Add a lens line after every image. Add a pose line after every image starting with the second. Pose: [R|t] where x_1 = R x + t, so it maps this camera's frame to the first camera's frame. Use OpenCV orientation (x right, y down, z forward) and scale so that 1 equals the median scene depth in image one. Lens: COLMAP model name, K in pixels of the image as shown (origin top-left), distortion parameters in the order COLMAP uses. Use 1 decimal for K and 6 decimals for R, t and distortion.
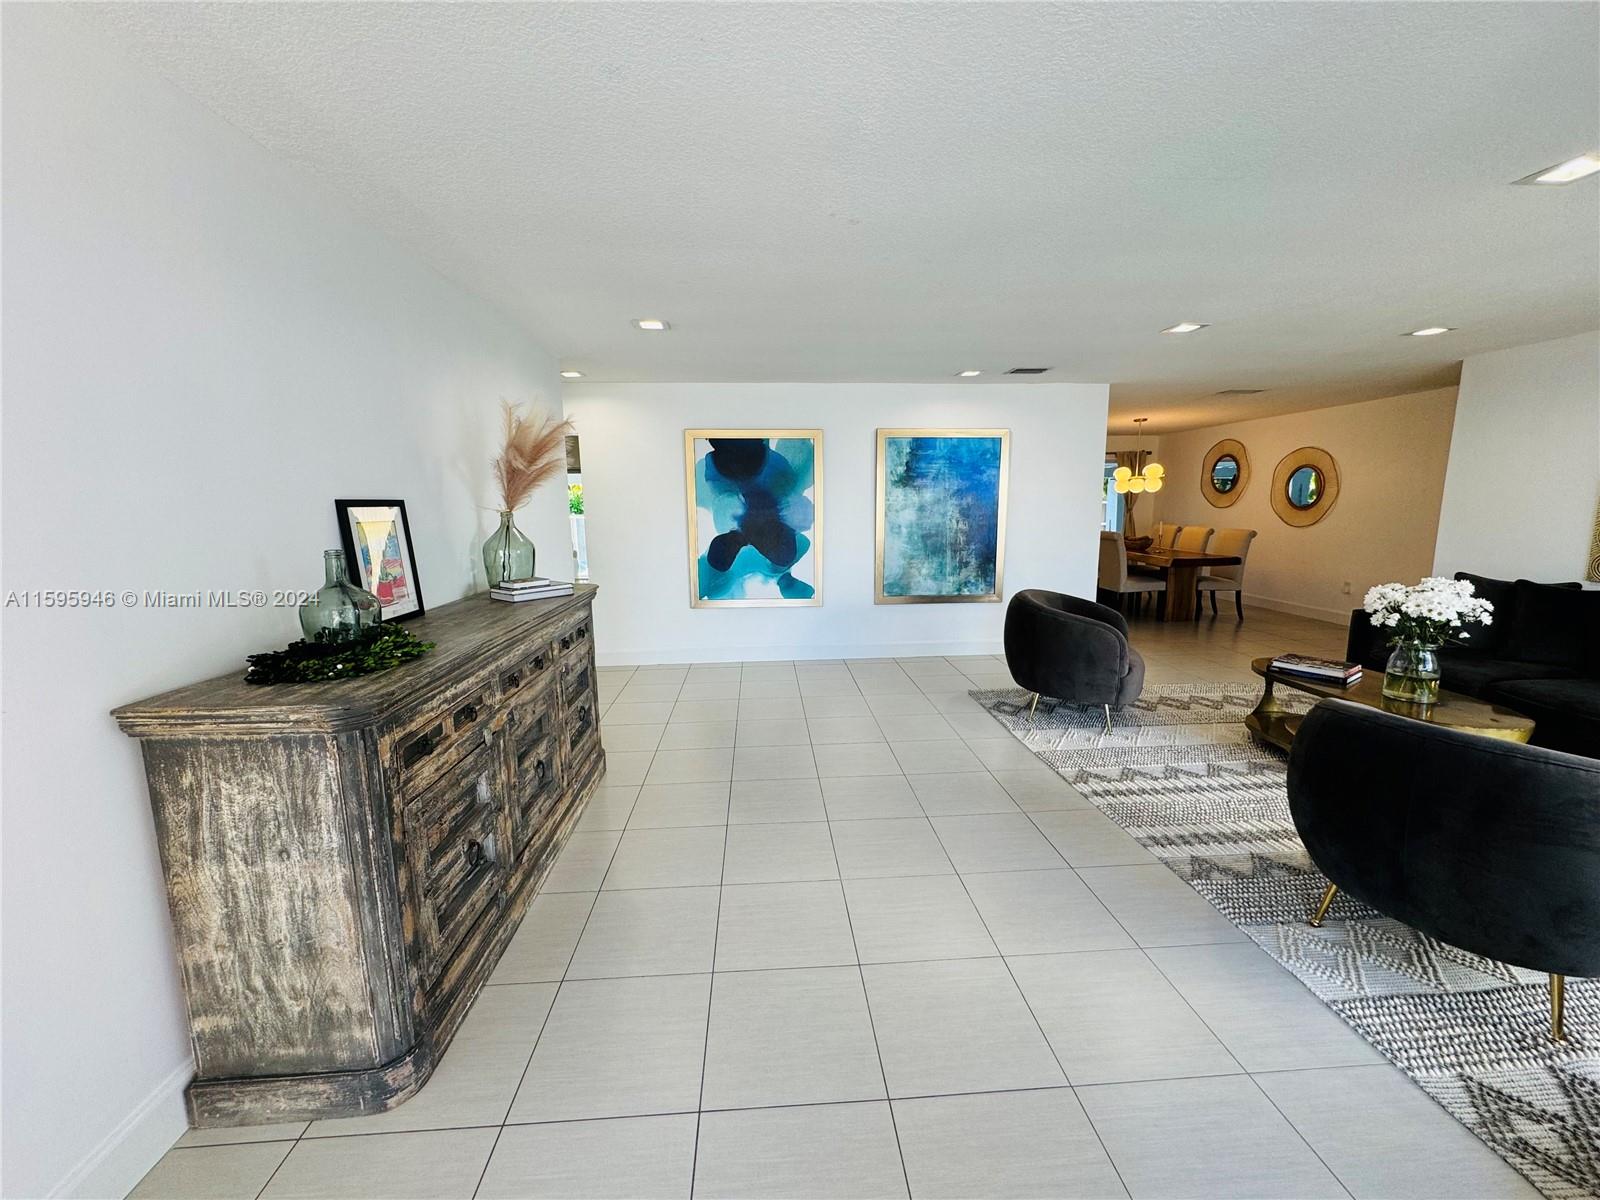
lens RADIAL K [[641.0, 0, 802.4], [0, 641.0, 597.2], [0, 0, 1]] dist [0.006382, 0.000212]
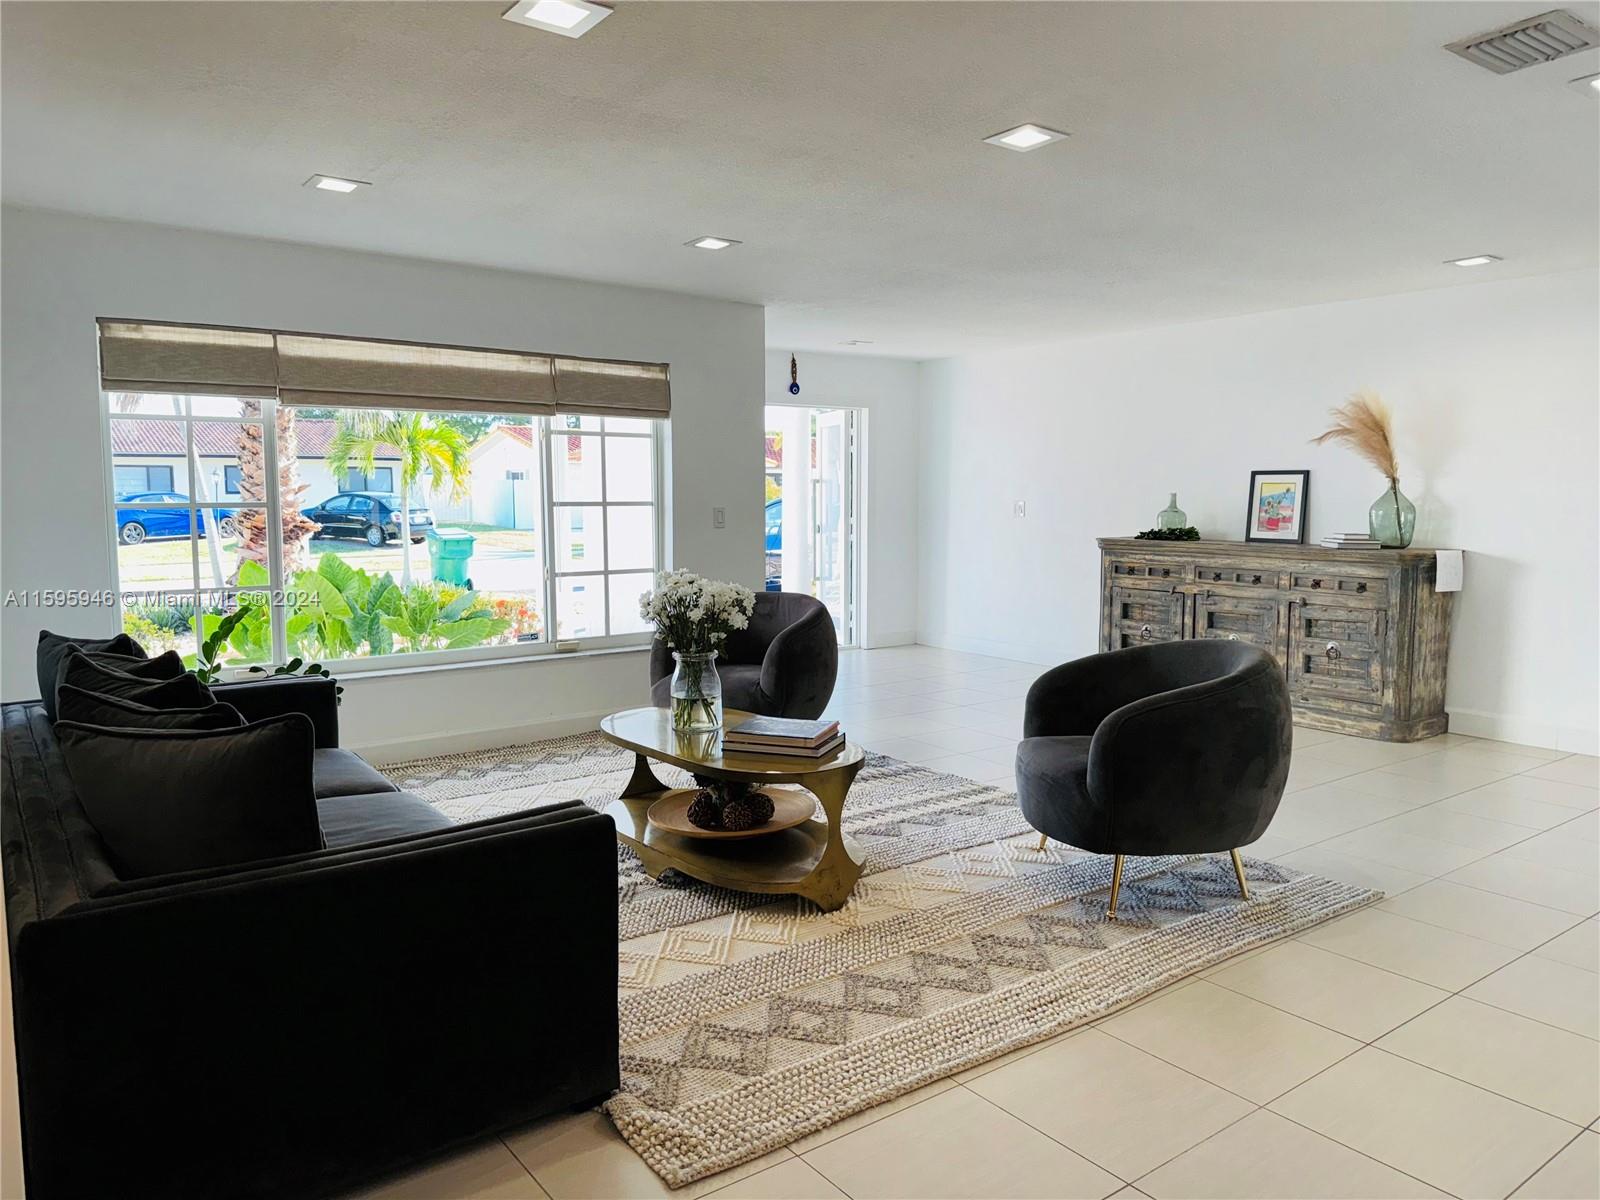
lens RADIAL K [[1114.1, 0, 800.0], [0, 1114.1, 600.0], [0, 0, 1]] dist [0.095919, -0.084924]
pose [[-0.842049, 0.062354, -0.535784, 1.384477], [-0.072185, 0.971335, 0.226491, -0.272791], [0.534549, 0.229392, -0.813411, 1.901559]]
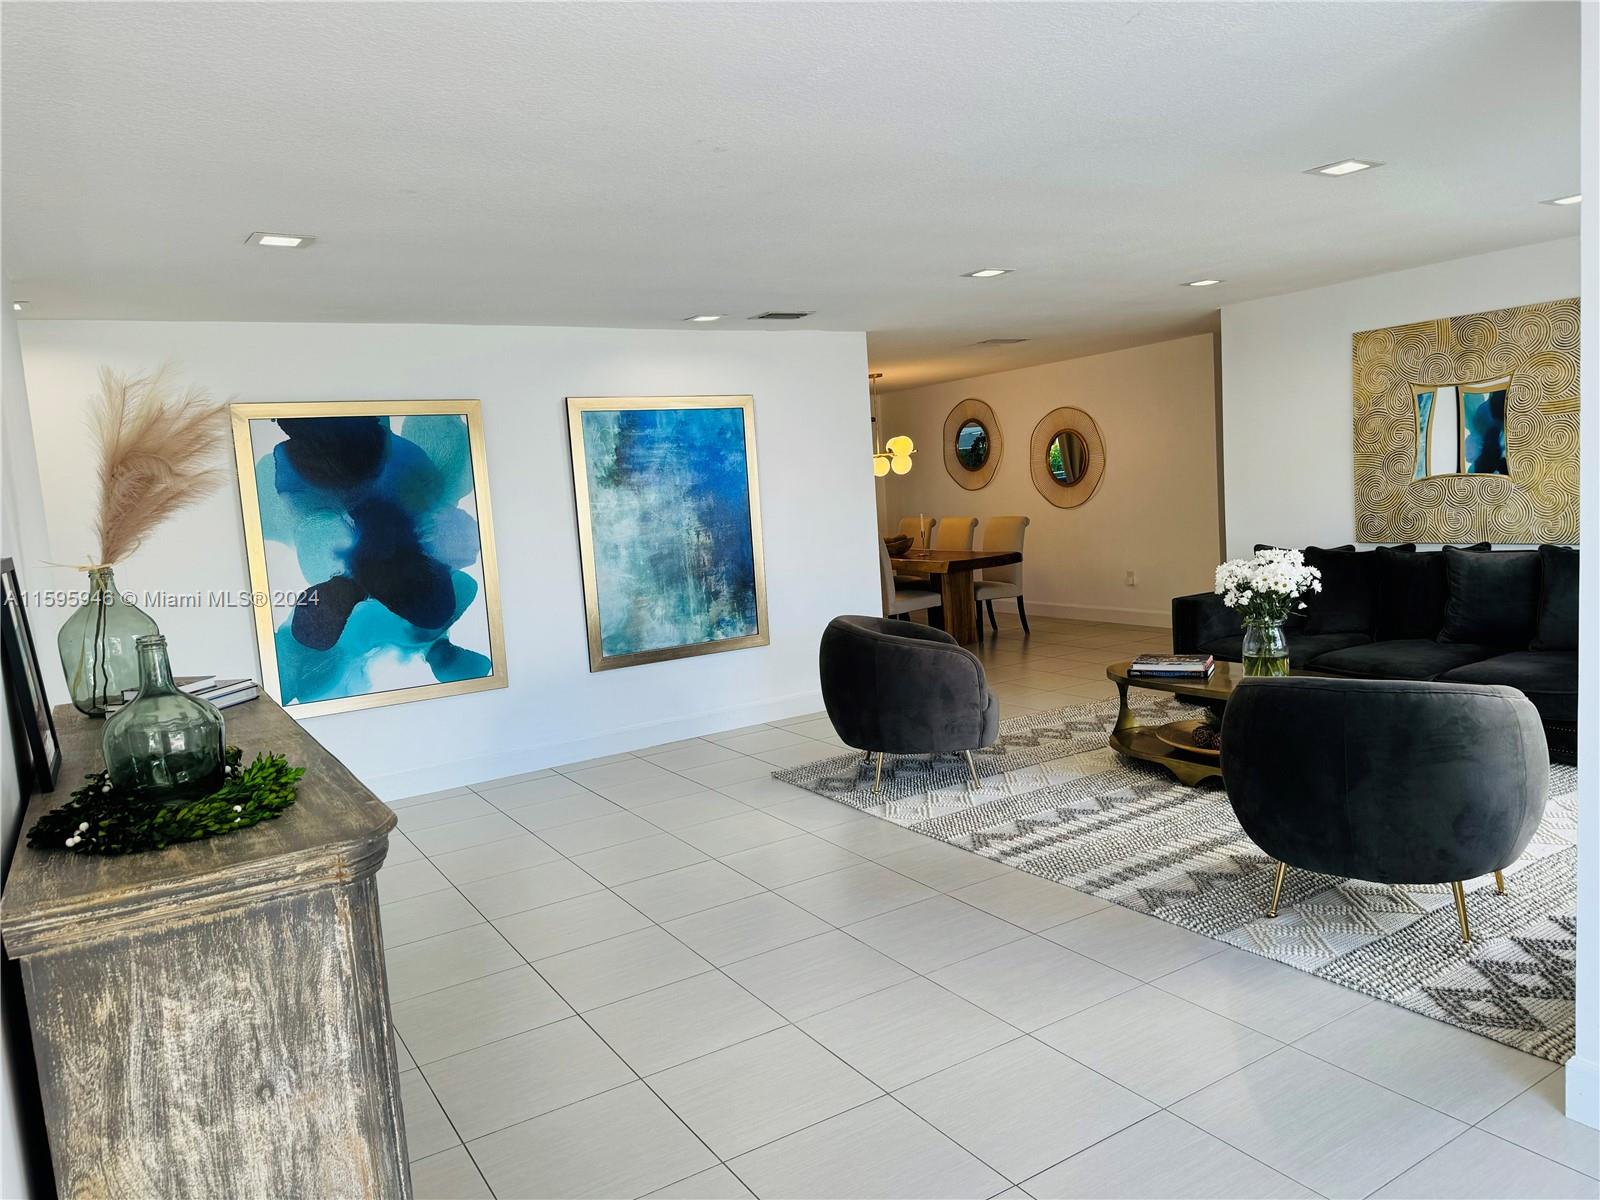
lens RADIAL K [[1114.1, 0, 800.0], [0, 1114.1, 600.0], [0, 0, 1]] dist [0.095919, -0.084924]
pose [[0.885087, -0.102844, 0.453921, -0.331739], [0.131383, 0.990825, -0.031691, 0.004648], [-0.446497, 0.087686, 0.890478, -0.134497]]
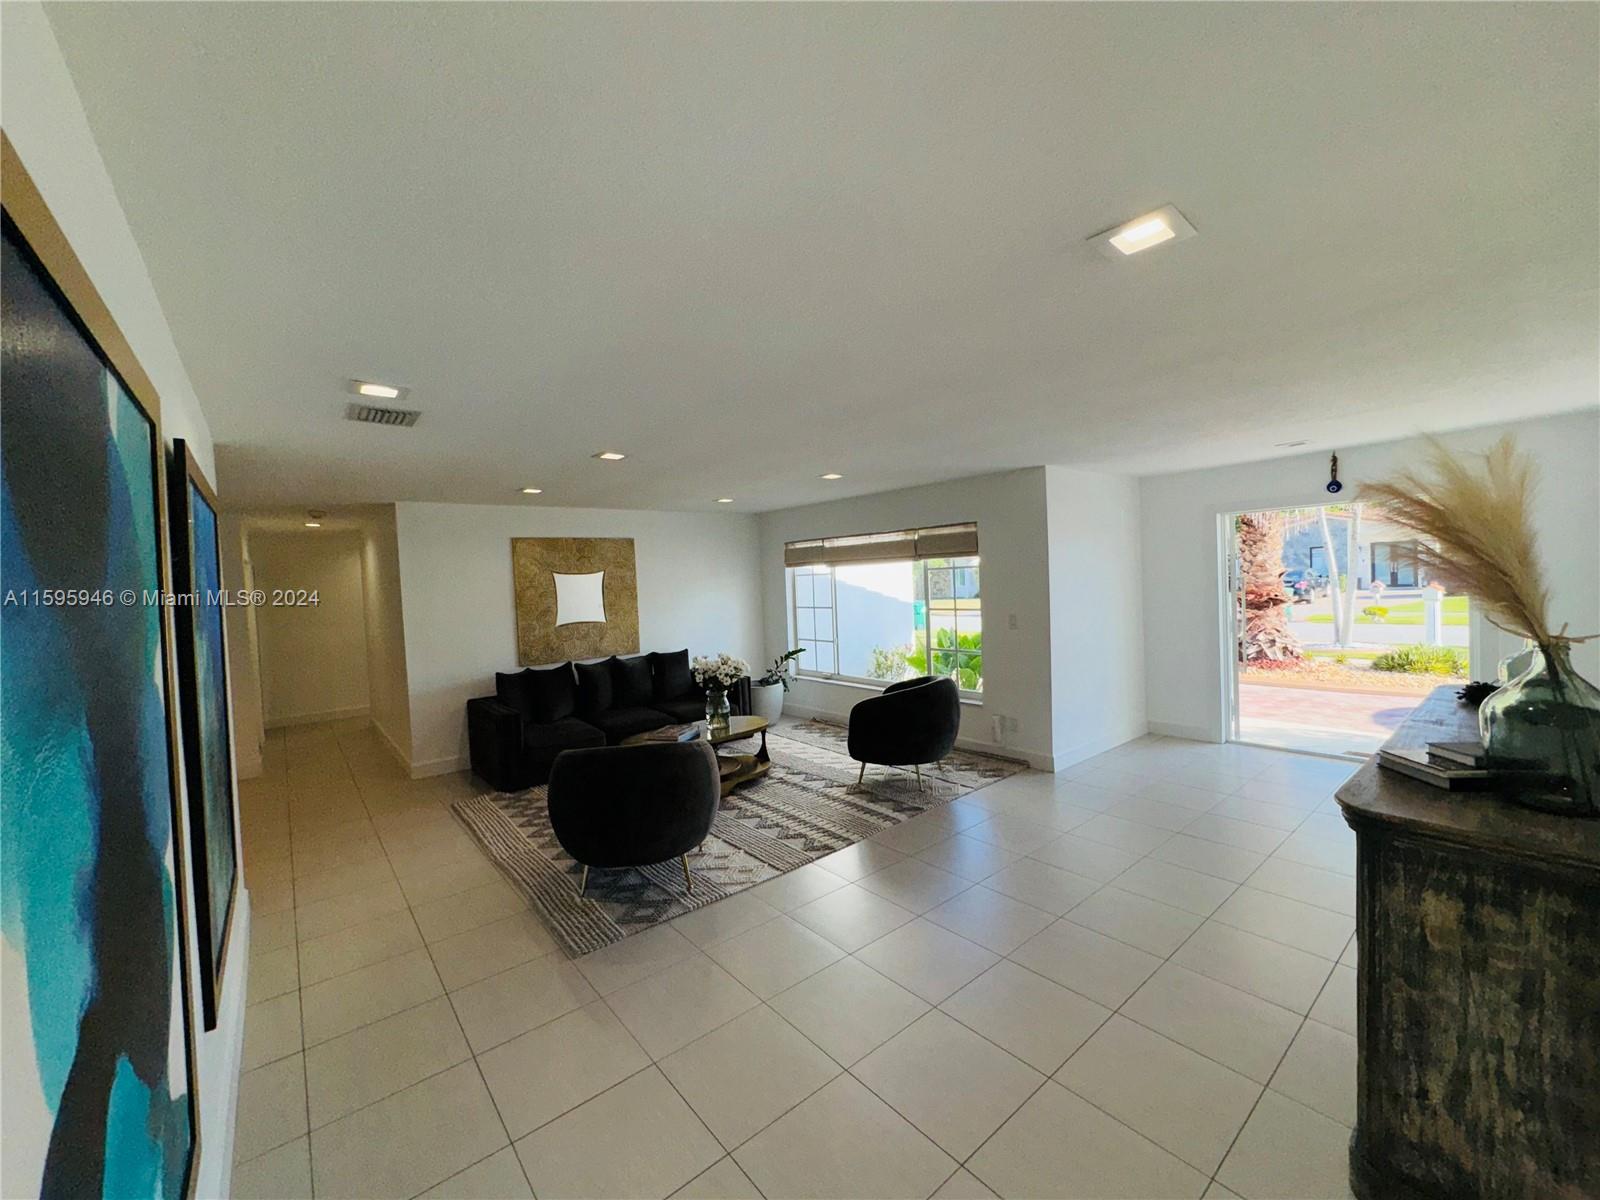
lens RADIAL K [[641.0, 0, 802.4], [0, 641.0, 597.2], [0, 0, 1]] dist [0.006382, 0.000212]
pose [[-0.576511, 0.007508, 0.817055, -0.476468], [0.169813, 0.979225, 0.110821, -0.282700], [-0.799249, 0.202635, -0.565809, 1.521232]]
